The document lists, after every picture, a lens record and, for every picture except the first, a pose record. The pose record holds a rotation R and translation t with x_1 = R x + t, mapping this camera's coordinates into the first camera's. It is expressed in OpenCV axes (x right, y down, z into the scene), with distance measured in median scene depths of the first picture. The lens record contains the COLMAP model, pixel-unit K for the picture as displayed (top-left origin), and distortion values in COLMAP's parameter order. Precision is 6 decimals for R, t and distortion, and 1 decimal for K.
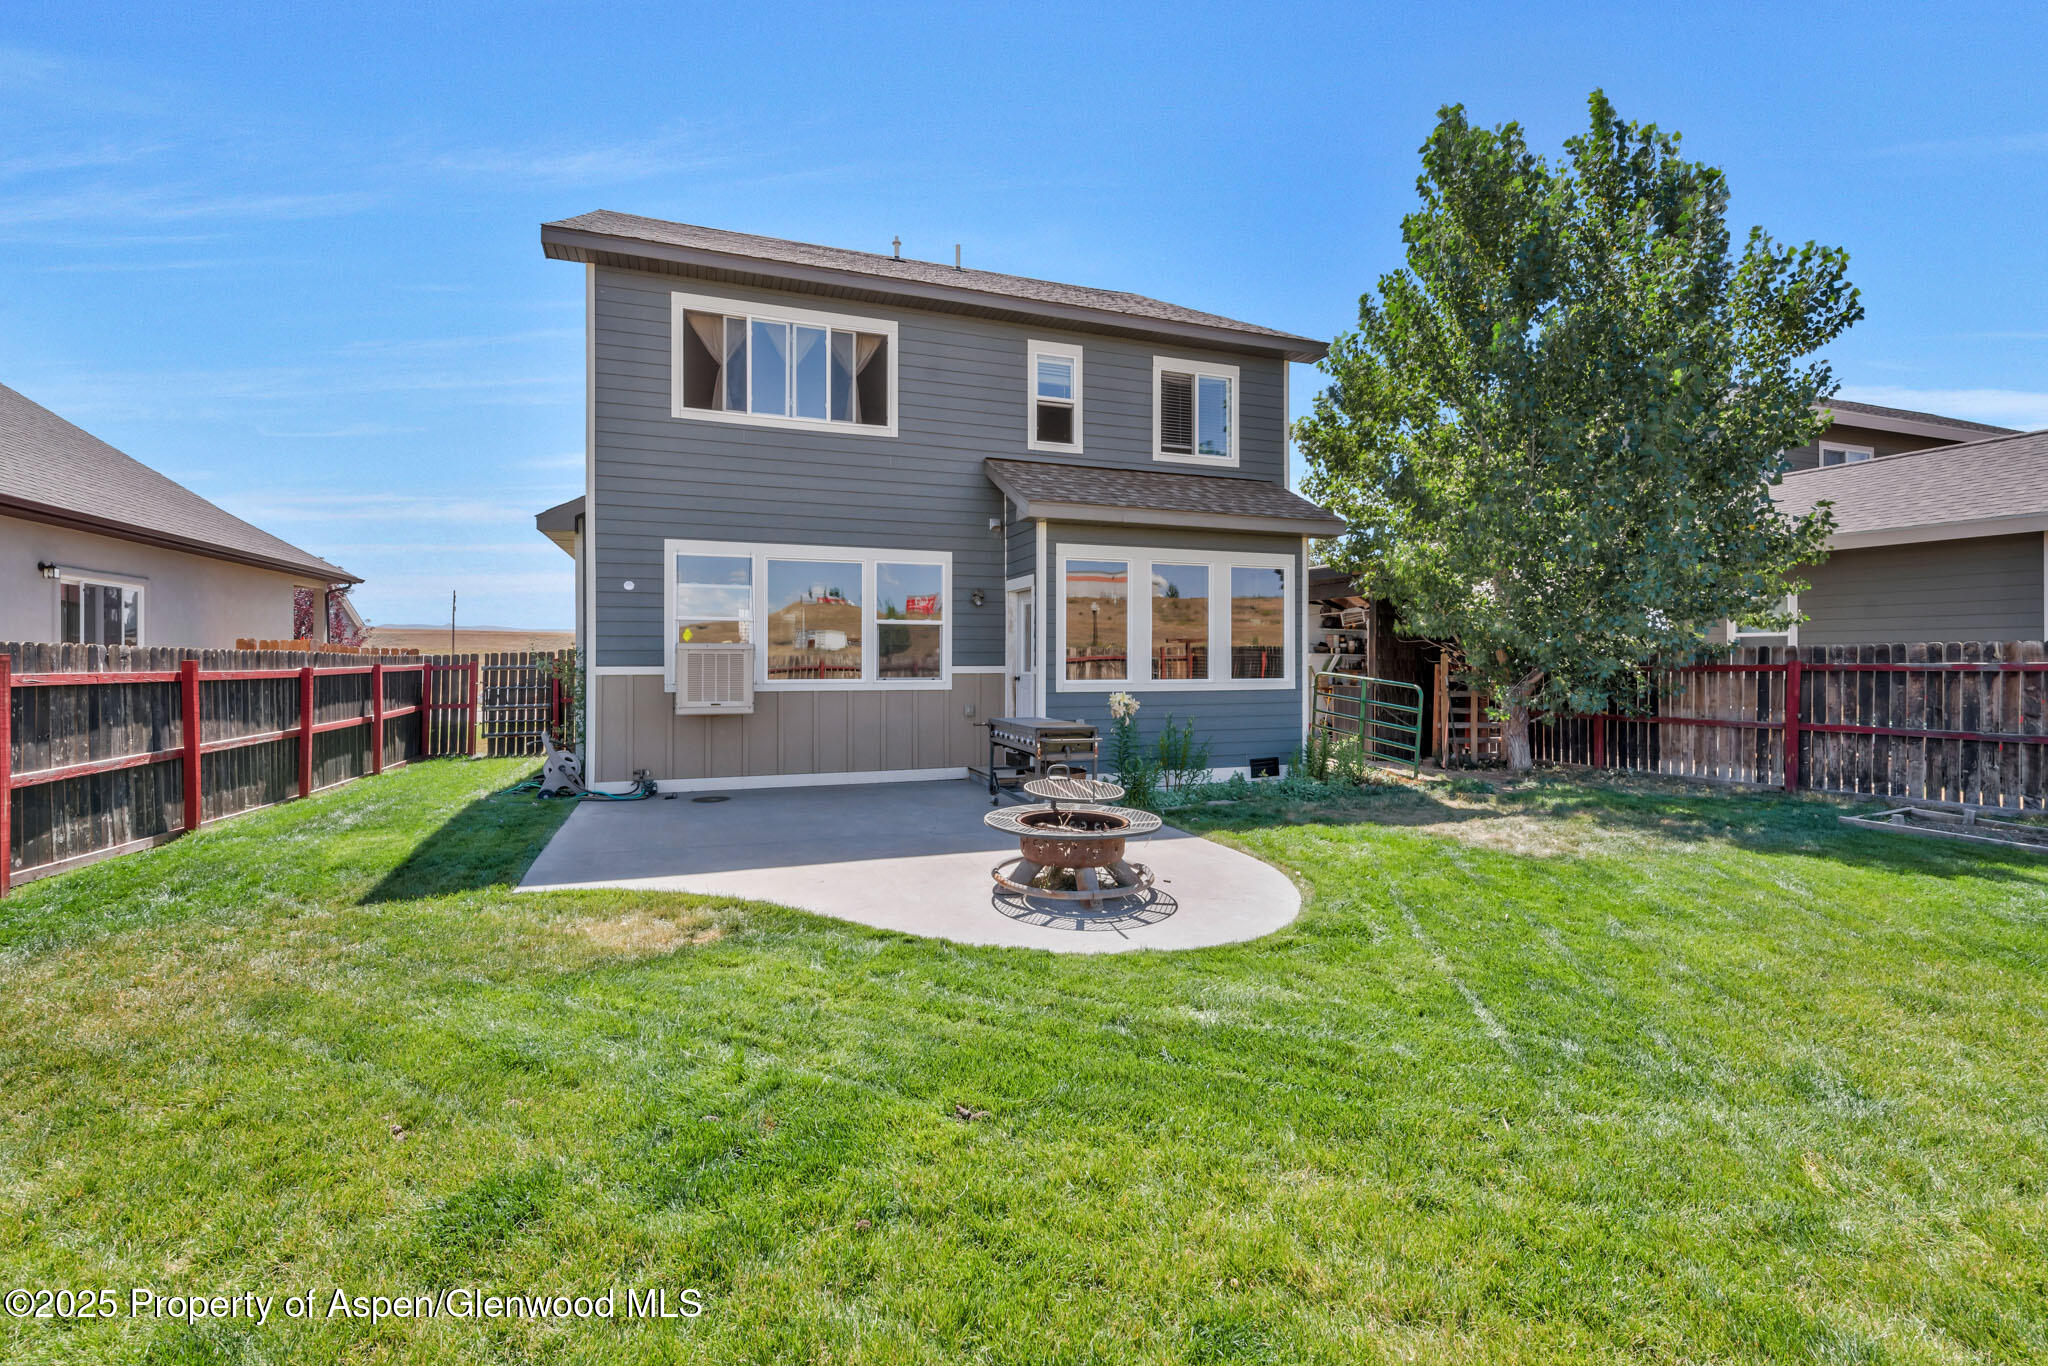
lens RADIAL K [[883.5, 0, 1018.6], [0, 883.5, 677.0], [0, 0, 1]] dist [0.001471, 0.000427]
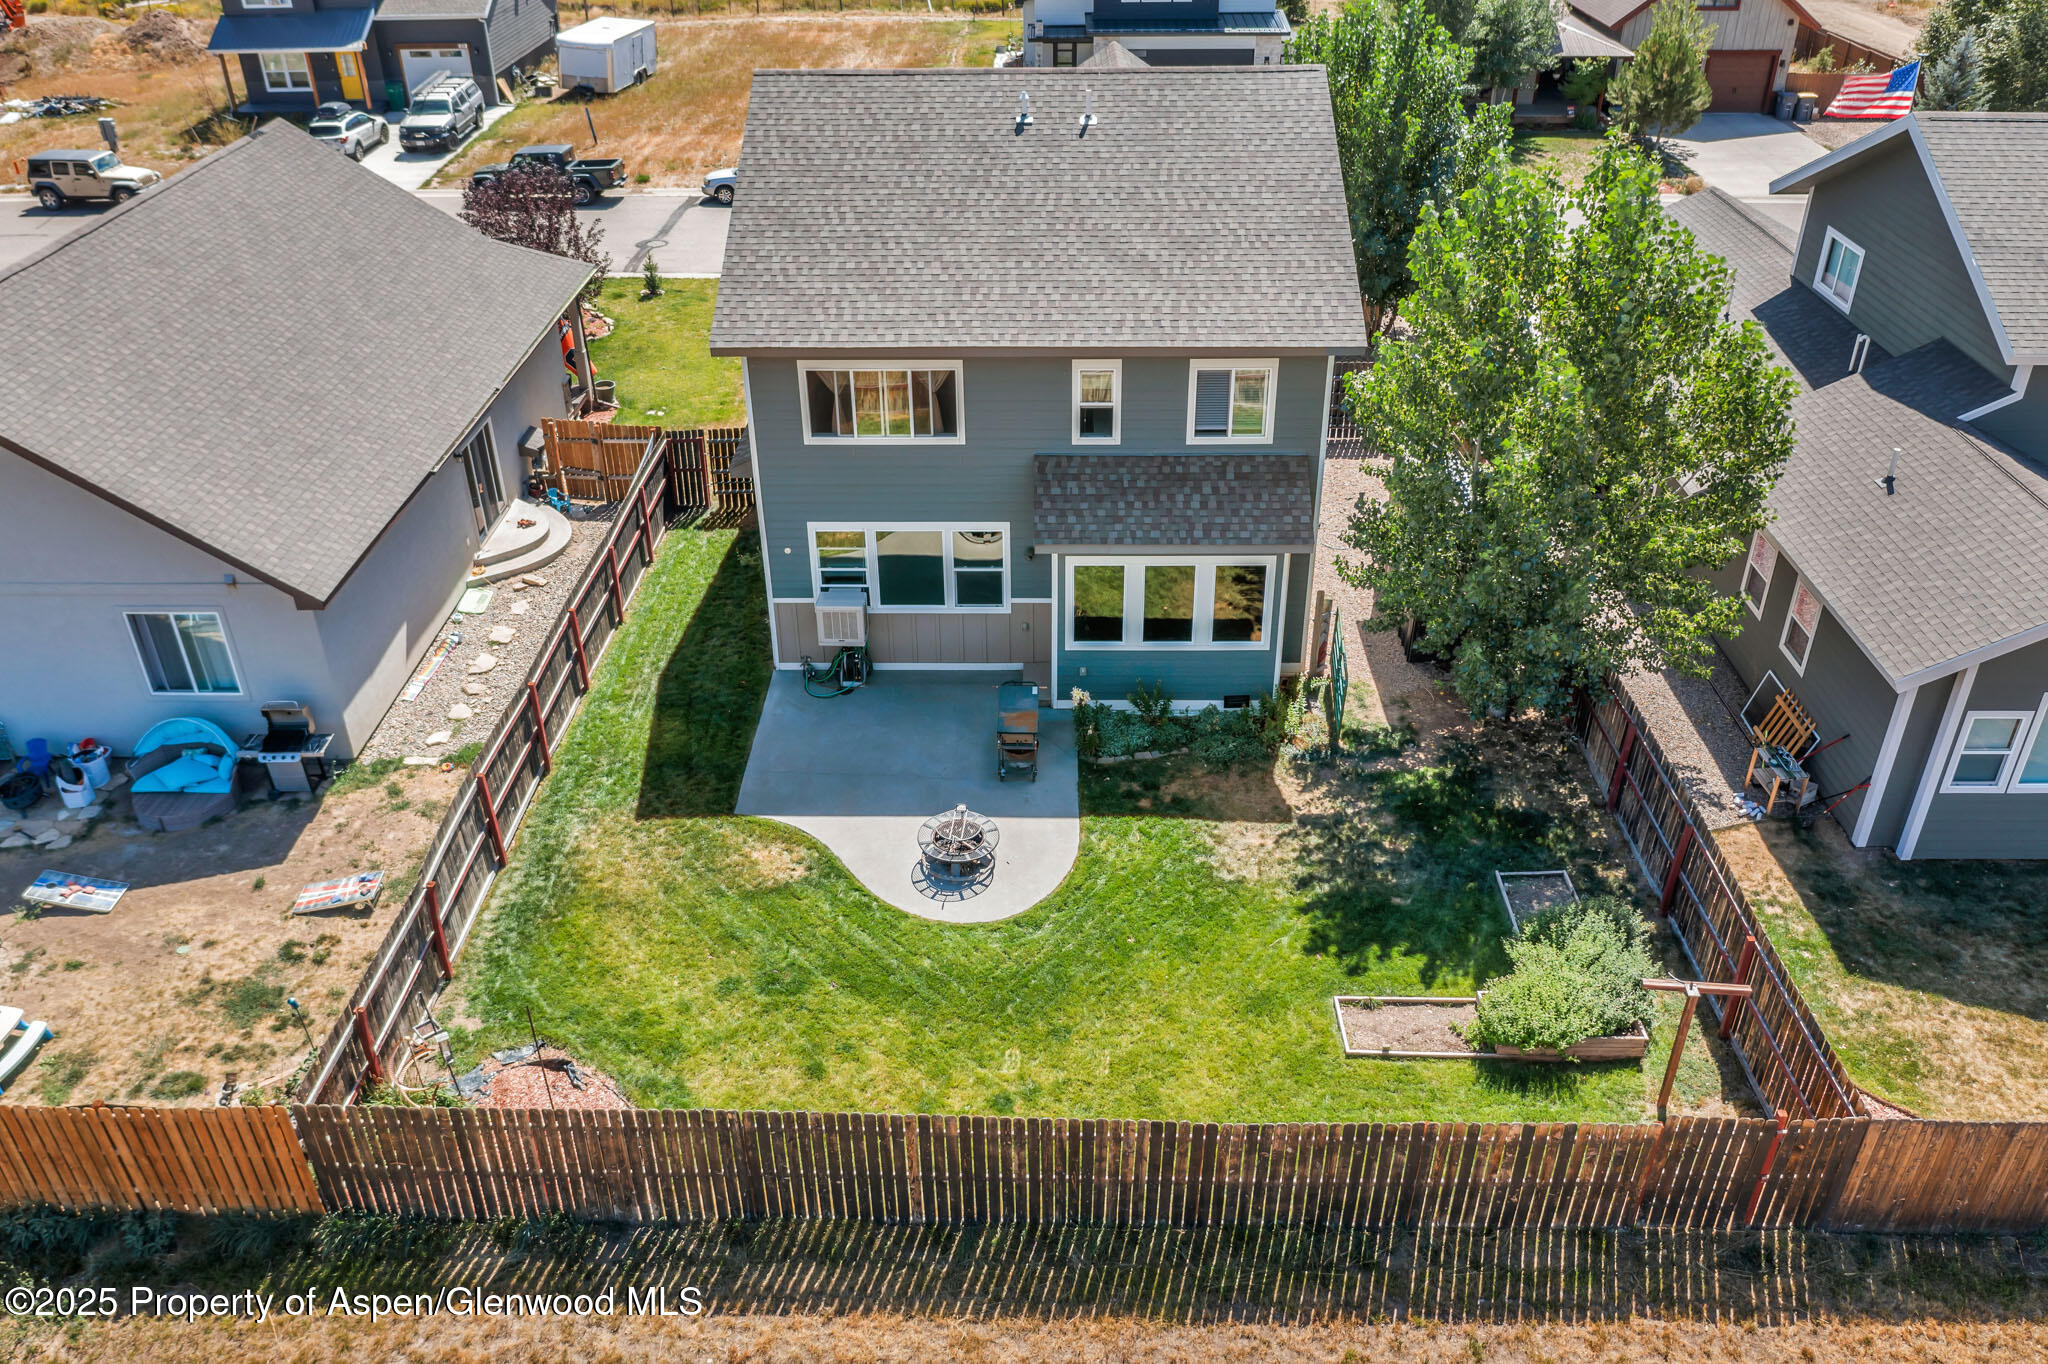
lens RADIAL K [[1573.9, 0, 1027.2], [0, 1573.9, 740.1], [0, 0, 1]] dist [0.000947, 0.000707]
pose [[0.931378, 0.195853, -0.306882, 0.747079], [0.006974, 0.833205, 0.552920, -1.192019], [0.363987, -0.517118, 0.774663, -0.991155]]
